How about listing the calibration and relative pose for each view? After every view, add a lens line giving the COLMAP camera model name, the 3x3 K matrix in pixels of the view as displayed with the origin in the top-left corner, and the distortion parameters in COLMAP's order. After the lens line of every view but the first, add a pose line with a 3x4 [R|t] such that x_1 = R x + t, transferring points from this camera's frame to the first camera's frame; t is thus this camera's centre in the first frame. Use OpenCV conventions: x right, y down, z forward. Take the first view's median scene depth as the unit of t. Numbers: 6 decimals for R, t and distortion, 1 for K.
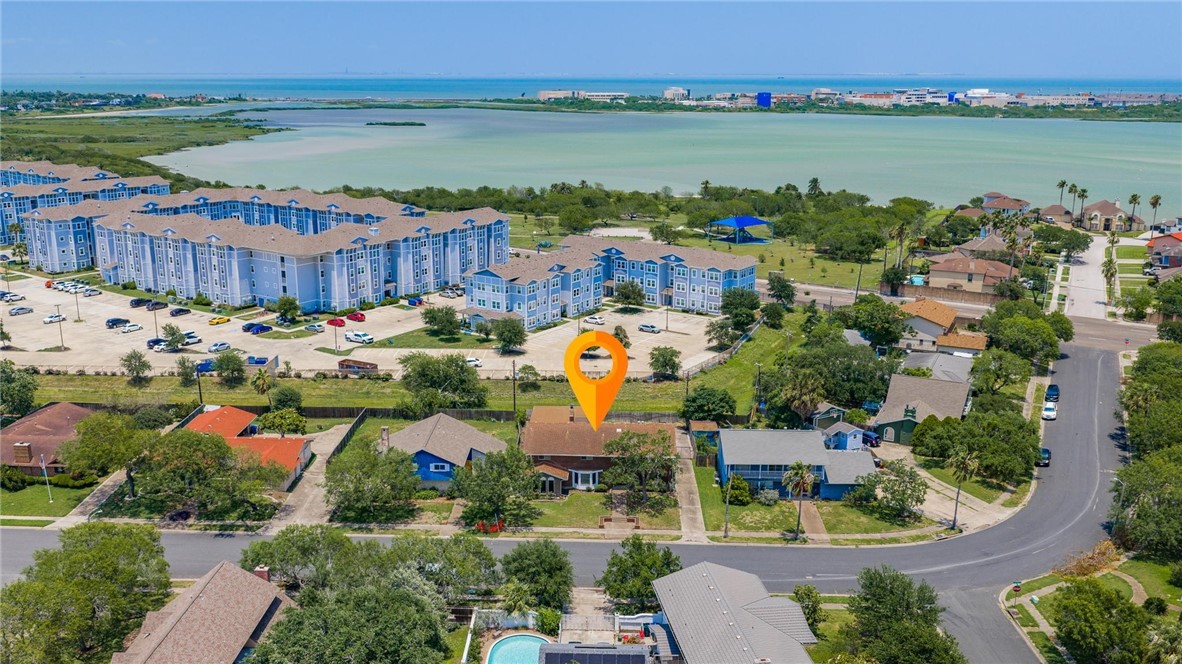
lens RADIAL K [[1044.5, 0, 591.0], [0, 1044.5, 332.0], [0, 0, 1]] dist [0.043105, -0.122020]
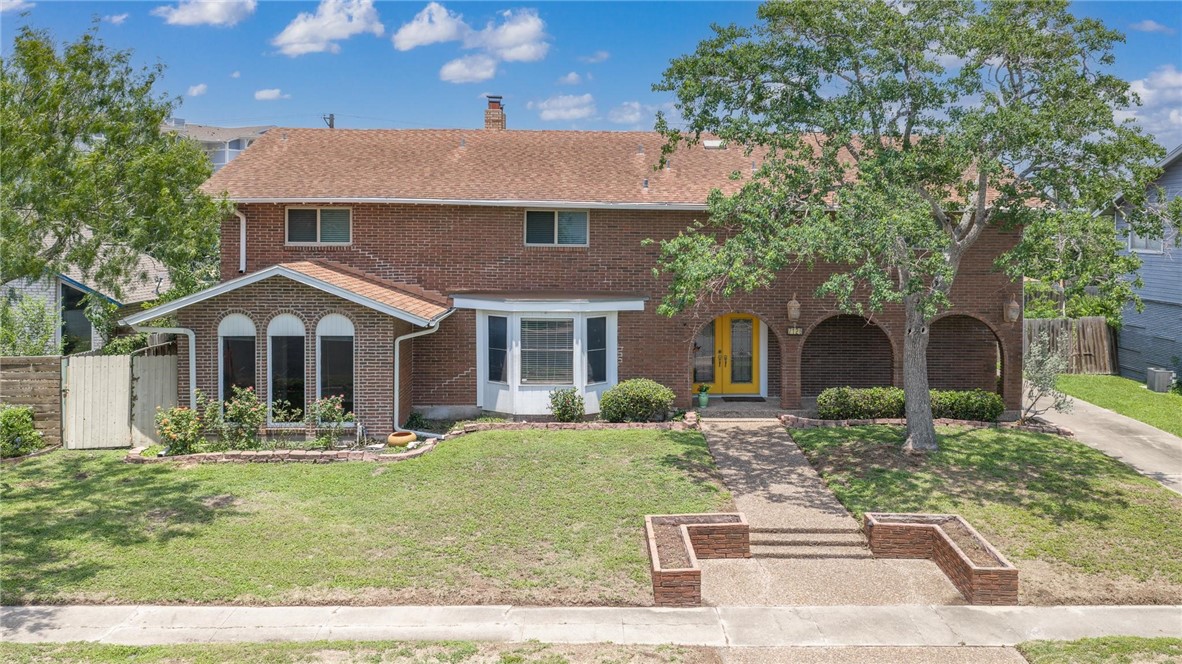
lens RADIAL K [[1044.5, 0, 591.0], [0, 1044.5, 332.0], [0, 0, 1]] dist [0.043105, -0.122020]
pose [[0.999882, 0.005073, 0.014507, -0.000674], [-0.002710, 0.987351, -0.158528, 0.165441], [-0.015128, 0.158470, 0.987248, 0.827983]]
